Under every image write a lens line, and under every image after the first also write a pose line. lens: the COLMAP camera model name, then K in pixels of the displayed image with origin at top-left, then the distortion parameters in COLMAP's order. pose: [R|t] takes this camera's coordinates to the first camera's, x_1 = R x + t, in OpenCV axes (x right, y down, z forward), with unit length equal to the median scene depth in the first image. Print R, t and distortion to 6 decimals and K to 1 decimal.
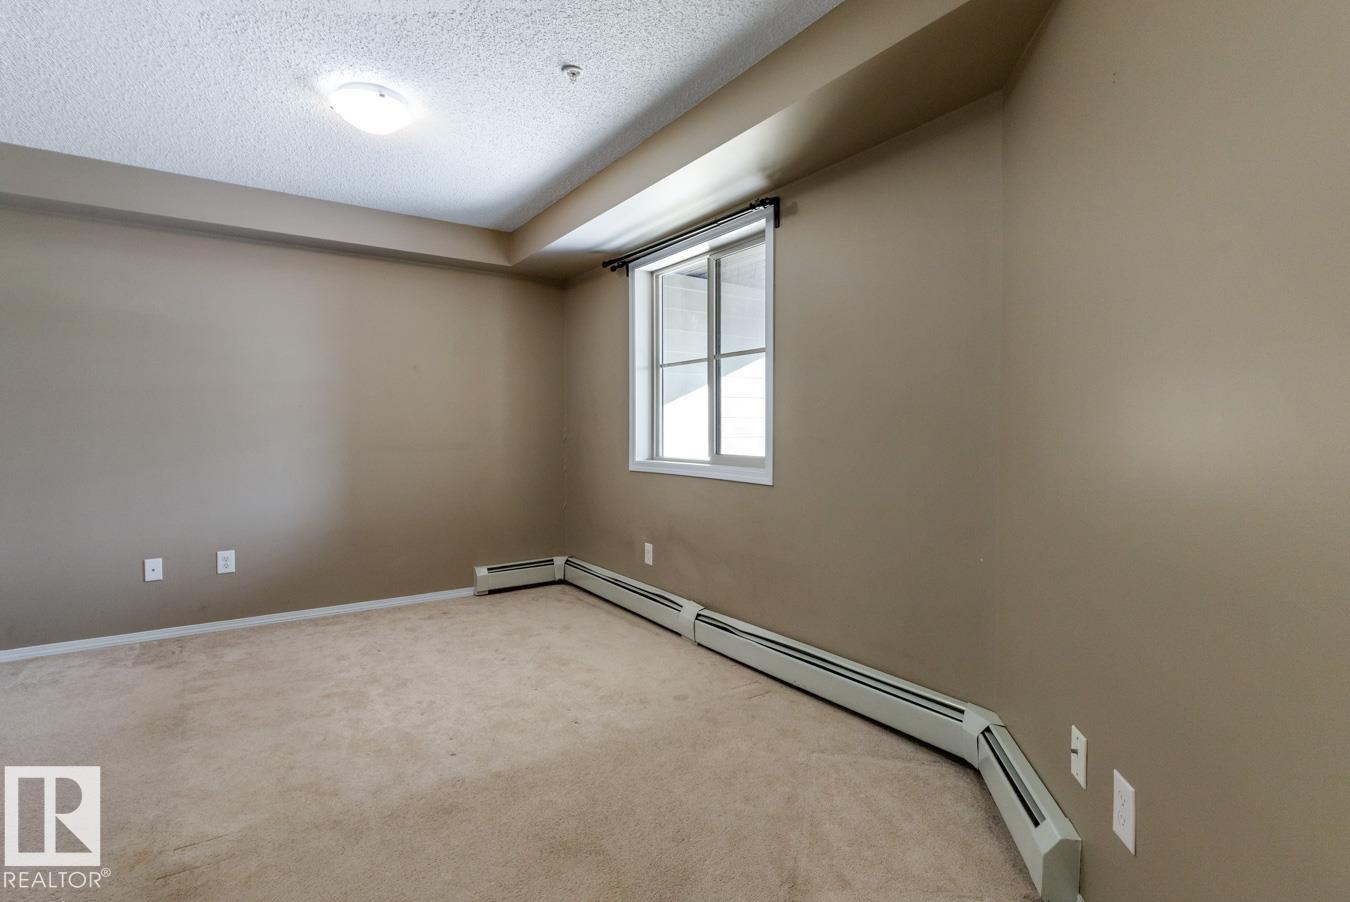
lens RADIAL K [[630.9, 0, 677.2], [0, 630.9, 444.9], [0, 0, 1]] dist [0.004301, -0.001192]
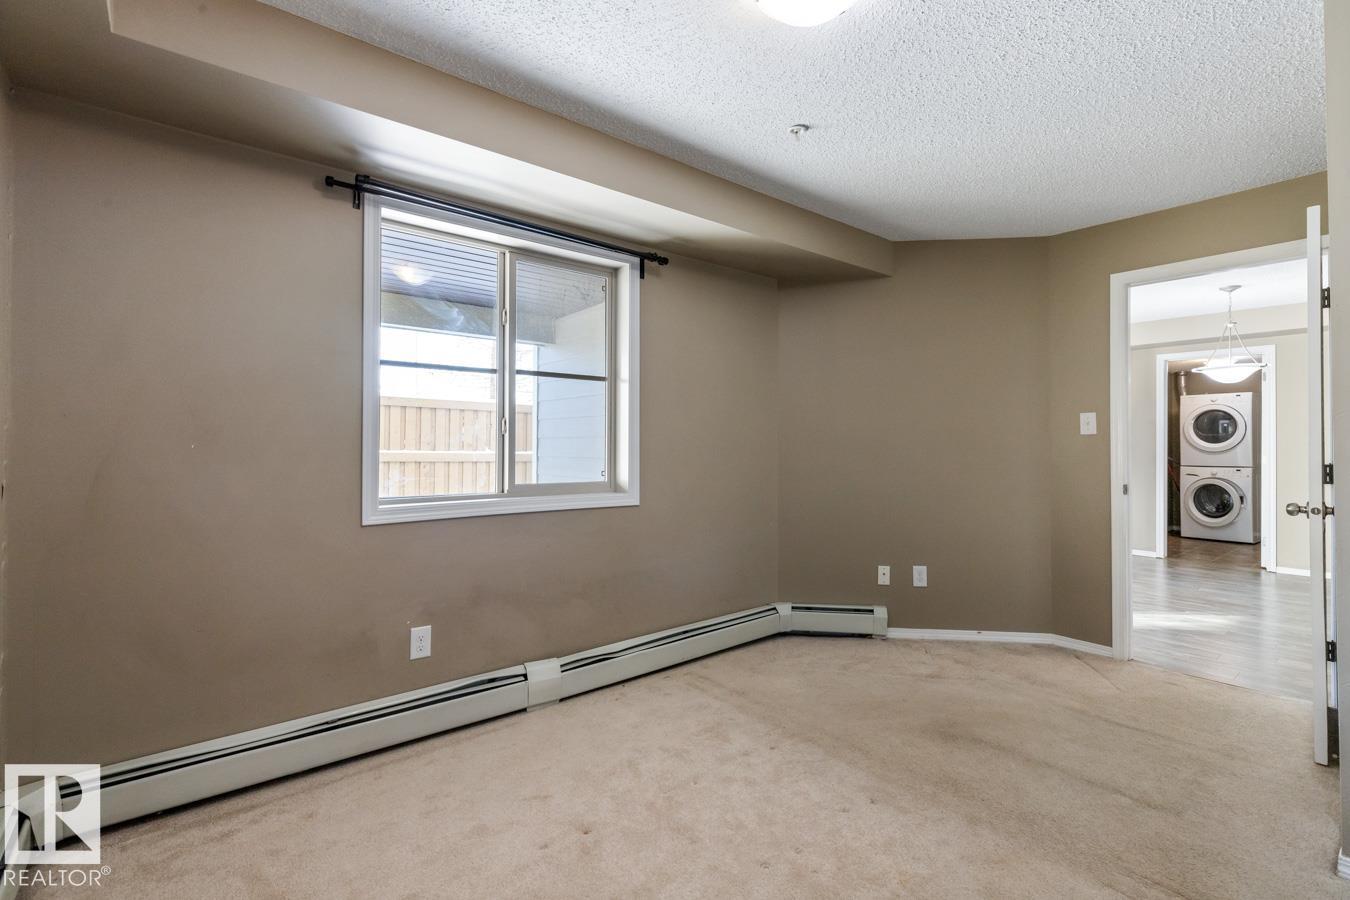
lens RADIAL K [[630.9, 0, 660.7], [0, 630.9, 438.9], [0, 0, 1]] dist [0.004301, -0.001192]
pose [[-0.059194, 0.012664, 0.998166, -0.795423], [0.027549, 0.999559, -0.011048, -0.031510], [-0.997866, 0.026844, -0.059517, 0.841187]]
